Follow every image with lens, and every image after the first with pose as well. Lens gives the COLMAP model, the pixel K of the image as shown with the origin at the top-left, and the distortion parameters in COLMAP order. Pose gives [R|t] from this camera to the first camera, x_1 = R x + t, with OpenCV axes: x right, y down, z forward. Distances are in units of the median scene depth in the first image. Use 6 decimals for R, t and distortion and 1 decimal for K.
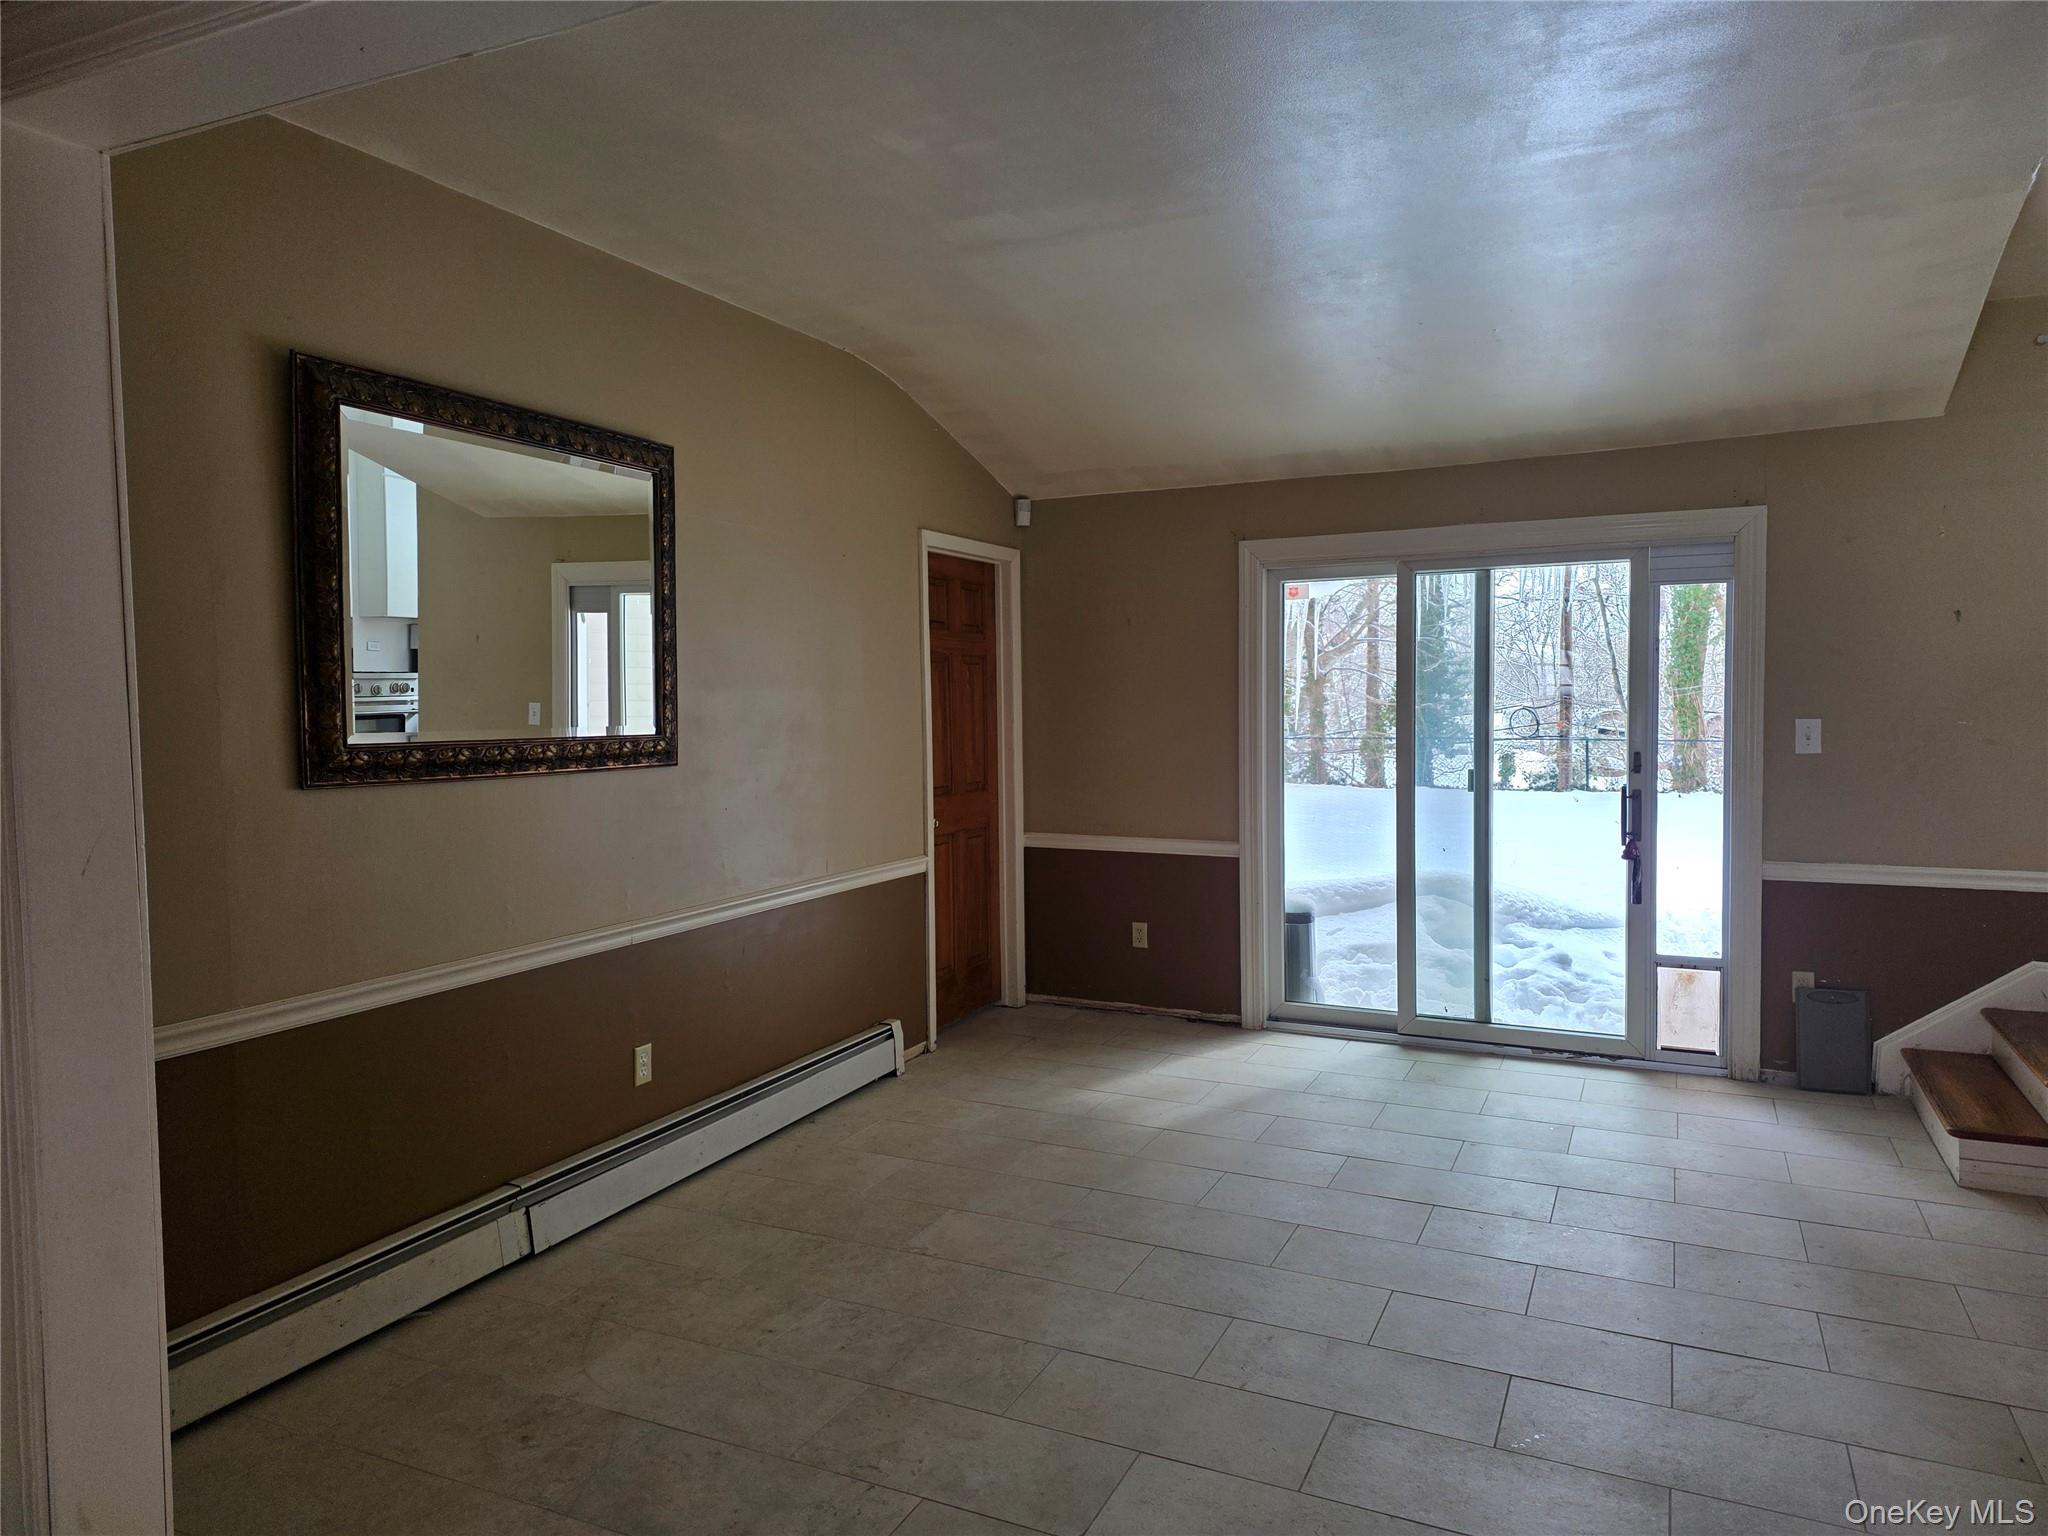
lens RADIAL K [[1368.0, 0, 1022.1], [0, 1368.0, 758.9], [0, 0, 1]] dist [0.060175, -0.055057]
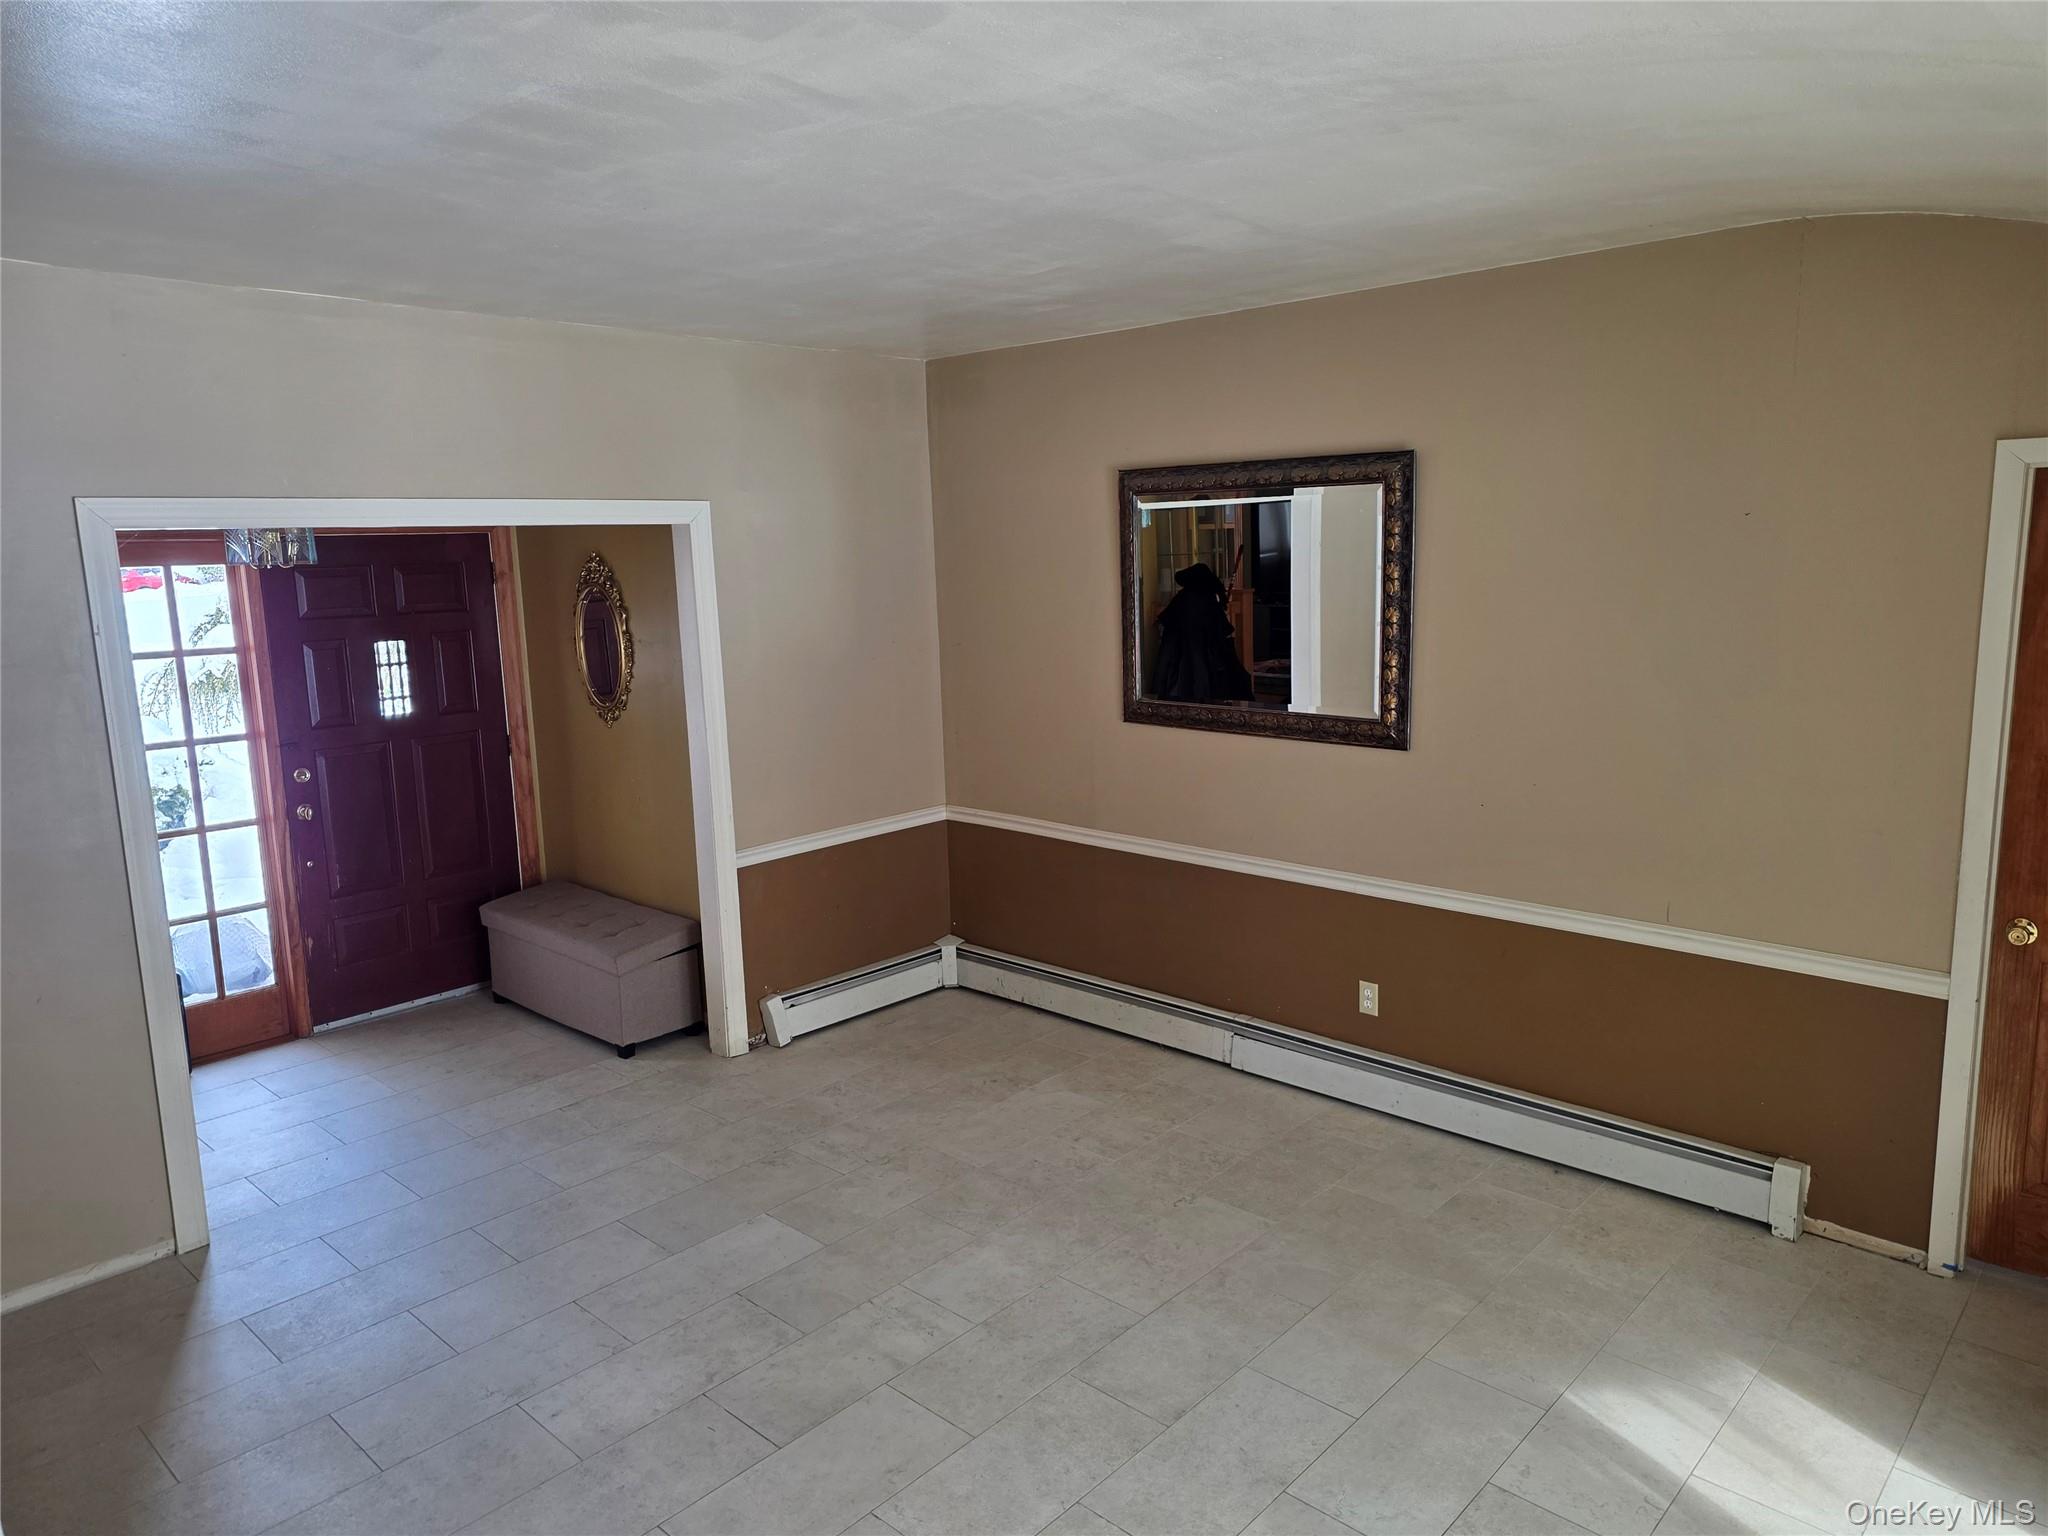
lens RADIAL K [[1368.0, 0, 1033.1], [0, 1368.0, 765.6], [0, 0, 1]] dist [0.060175, -0.055057]
pose [[-0.322514, 0.178193, -0.929641, 0.986662], [-0.006324, 0.981693, 0.190364, -0.217796], [0.946544, 0.067274, -0.315483, 1.246556]]
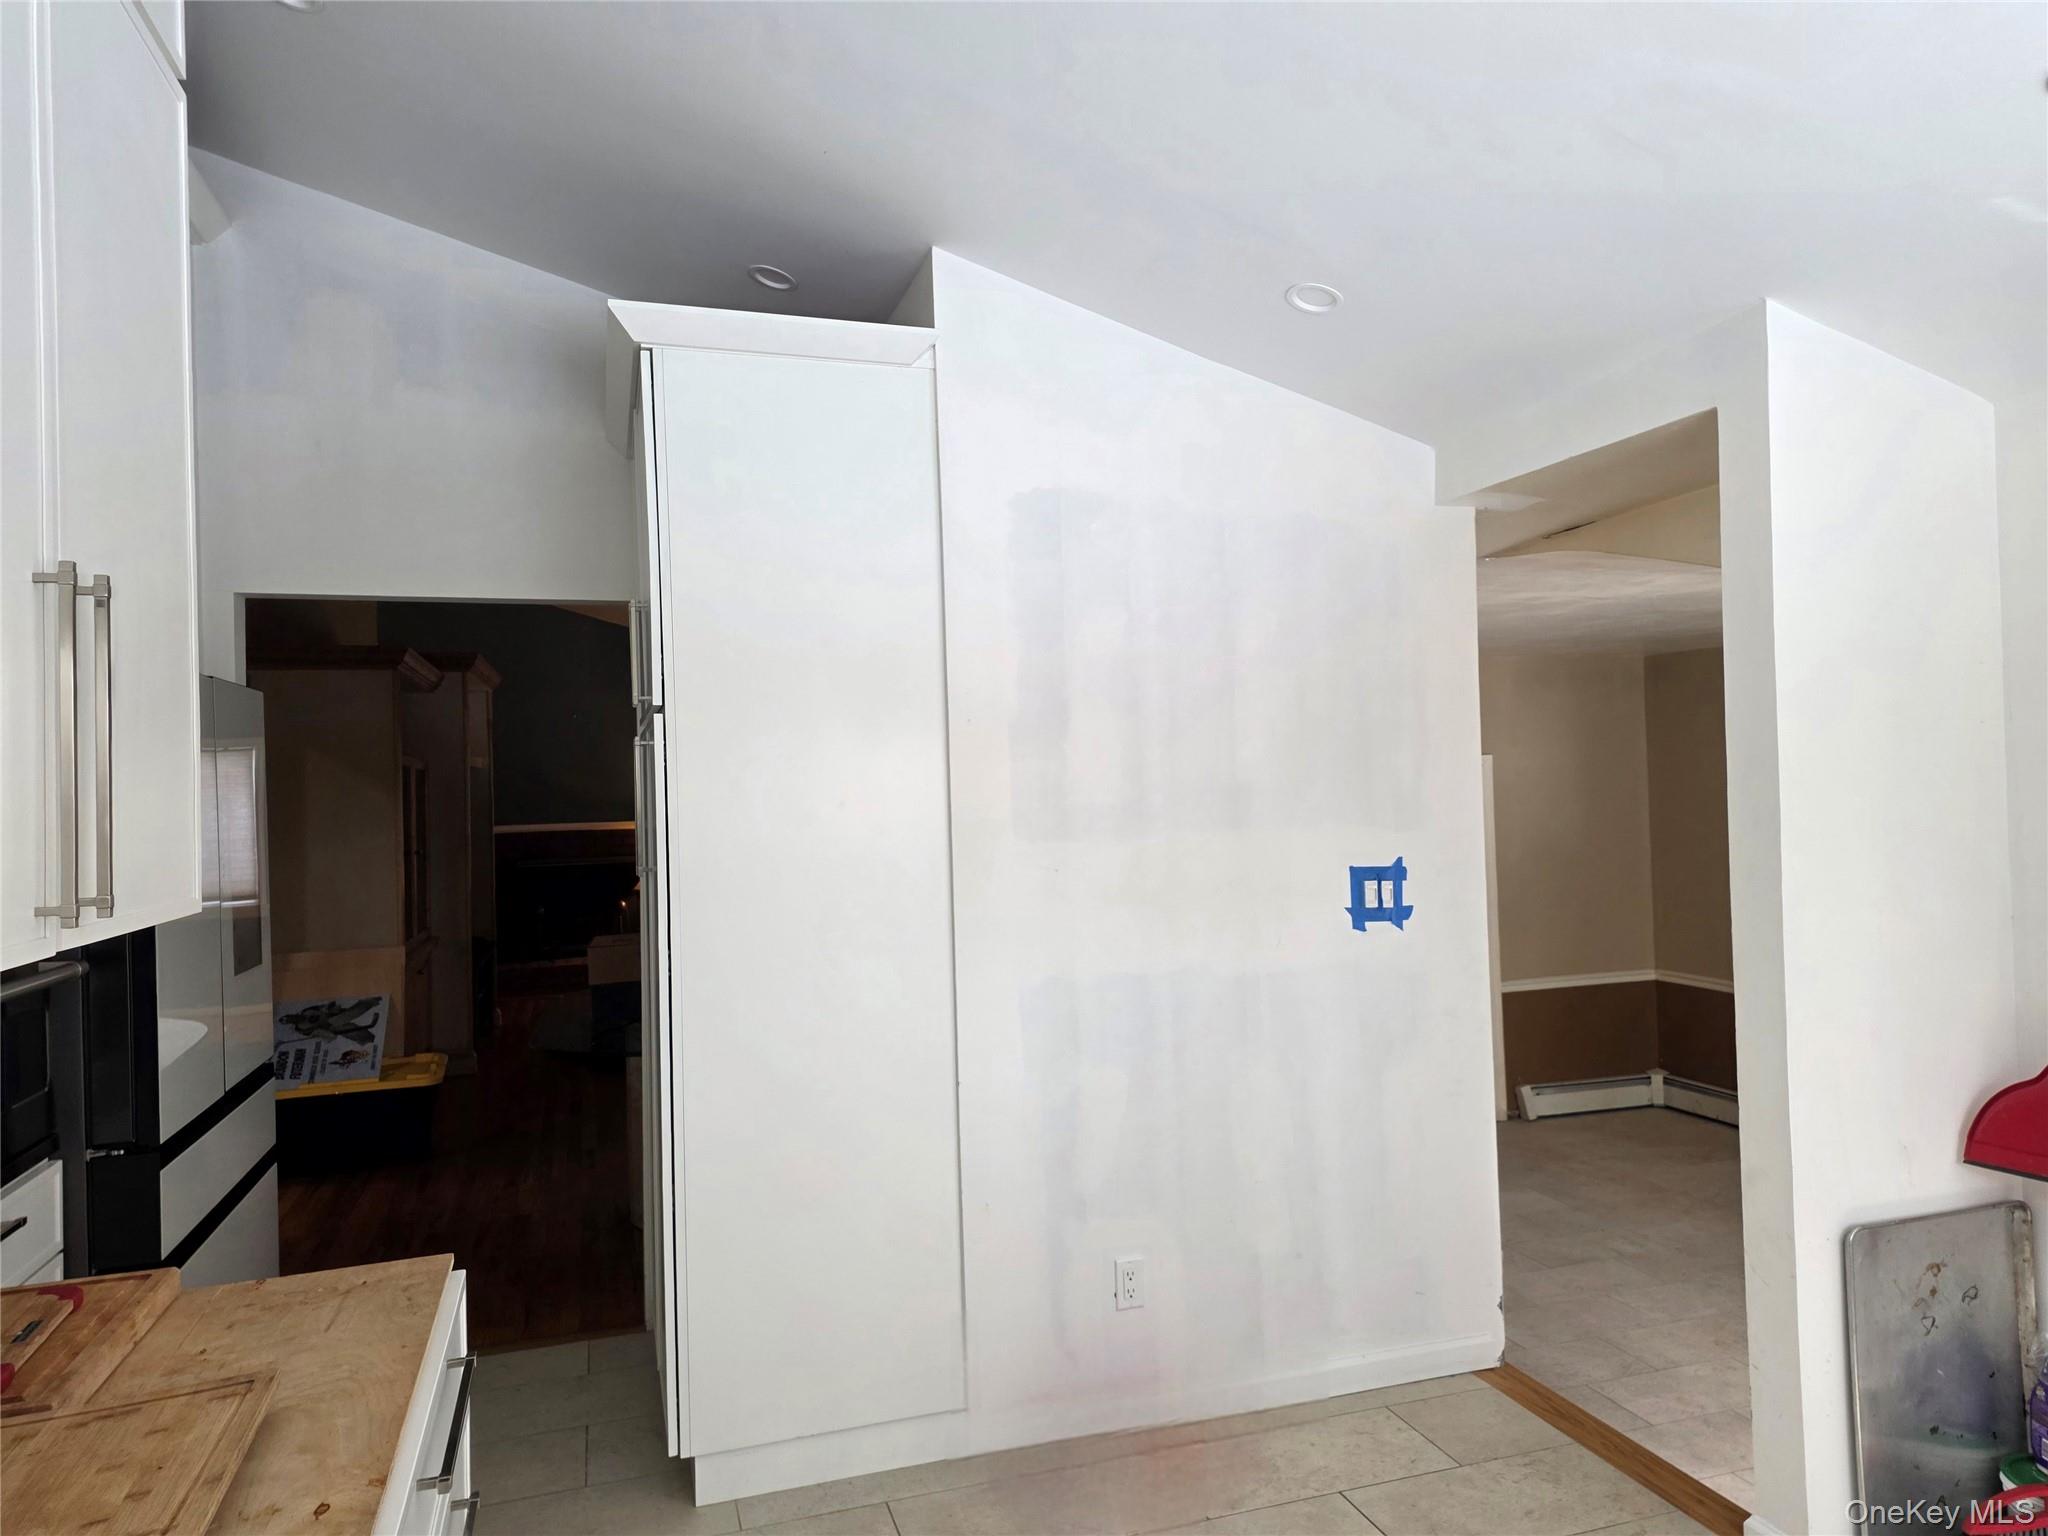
lens RADIAL K [[1368.0, 0, 1034.5], [0, 1368.0, 759.9], [0, 0, 1]] dist [0.060175, -0.055057]
pose [[-0.730573, 0.017441, -0.682612, 1.851814], [0.005518, 0.999792, 0.019640, -0.257837], [0.682812, 0.010582, -0.730517, 1.617827]]
